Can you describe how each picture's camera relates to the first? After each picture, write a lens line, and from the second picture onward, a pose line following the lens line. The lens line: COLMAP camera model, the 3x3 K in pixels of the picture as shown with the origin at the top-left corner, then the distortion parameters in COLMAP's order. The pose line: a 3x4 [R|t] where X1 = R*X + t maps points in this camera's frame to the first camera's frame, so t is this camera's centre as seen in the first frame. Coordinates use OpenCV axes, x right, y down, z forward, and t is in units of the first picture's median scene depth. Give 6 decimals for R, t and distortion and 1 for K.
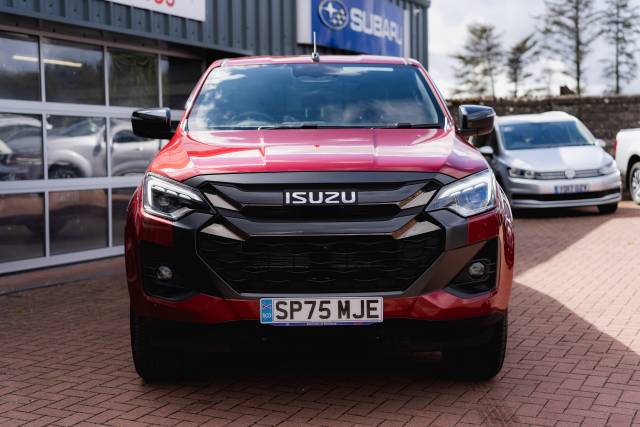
lens RADIAL K [[986.1, 0, 319.6], [0, 986.1, 213.5], [0, 0, 1]] dist [0.000697, 0.000000]
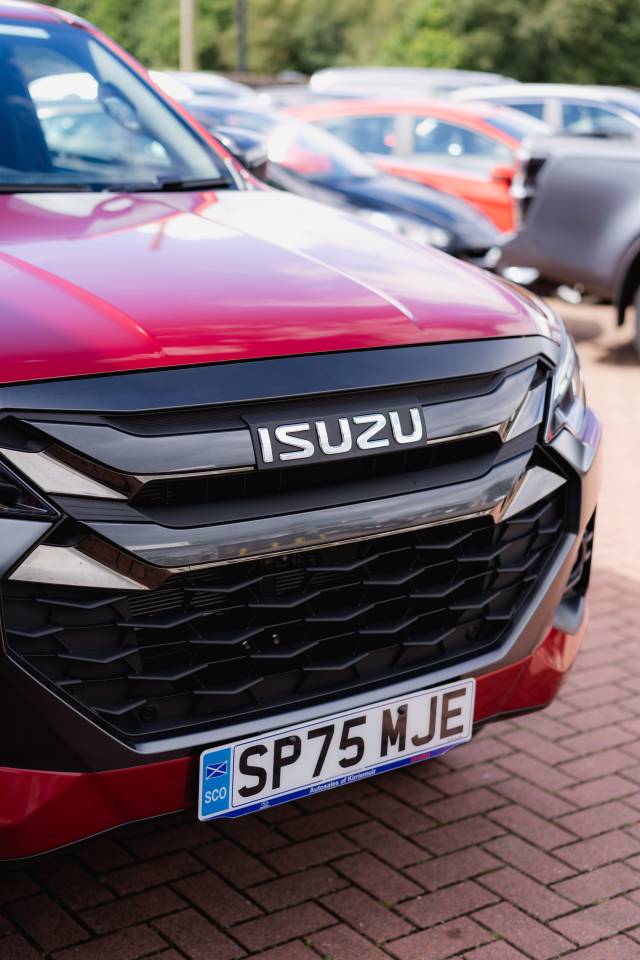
lens RADIAL K [[1479.1, 0, 319.8], [0, 1479.1, 484.2], [0, 0, 1]] dist [0.000697, 0.000000]
pose [[0.808144, -0.112420, 0.578157, -0.304806], [0.020458, 0.986380, 0.163202, -0.083136], [-0.588630, -0.120063, 0.799437, 0.587361]]
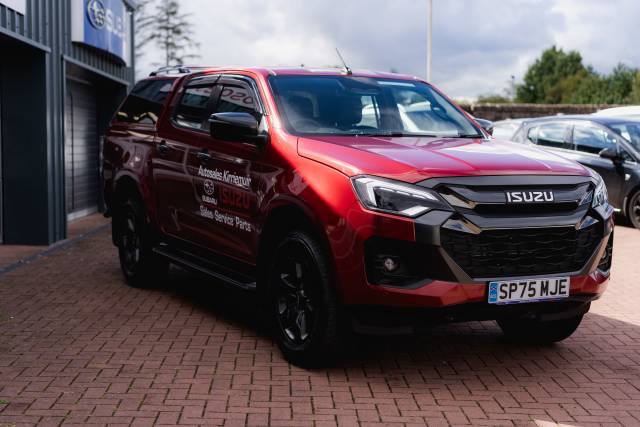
lens RADIAL K [[986.1, 0, 319.5], [0, 986.1, 212.3], [0, 0, 1]] dist [0.000697, 0.000000]
pose [[0.891848, -0.010919, 0.452203, -0.774852], [0.011189, 0.999935, 0.002077, -0.002458], [-0.452196, 0.003207, 0.891913, 0.036033]]
